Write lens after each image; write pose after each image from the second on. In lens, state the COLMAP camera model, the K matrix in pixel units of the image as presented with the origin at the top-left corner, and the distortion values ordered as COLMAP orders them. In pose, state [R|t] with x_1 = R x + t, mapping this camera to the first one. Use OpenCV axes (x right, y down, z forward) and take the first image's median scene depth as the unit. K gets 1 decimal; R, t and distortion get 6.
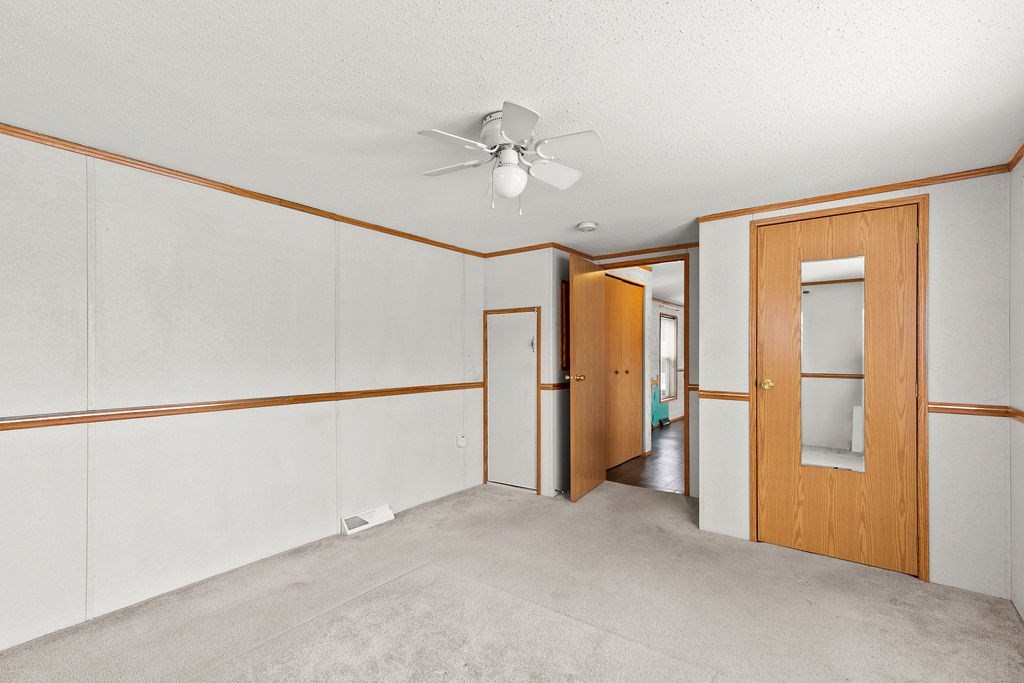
lens RADIAL K [[461.5, 0, 515.0], [0, 461.5, 349.4], [0, 0, 1]] dist [0.021675, -0.003125]
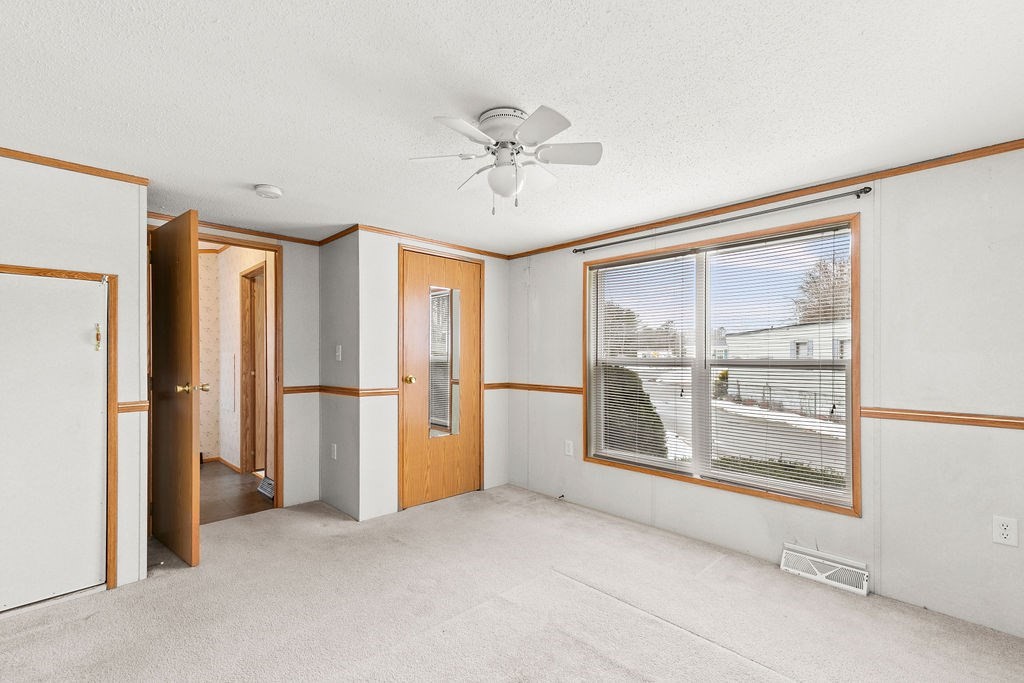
lens RADIAL K [[461.5, 0, 522.1], [0, 461.5, 359.3], [0, 0, 1]] dist [0.021675, -0.003125]
pose [[0.158050, -0.008442, 0.987395, -0.628869], [-0.015025, 0.999827, 0.010953, 0.002609], [-0.987317, -0.016567, 0.157896, 0.516727]]
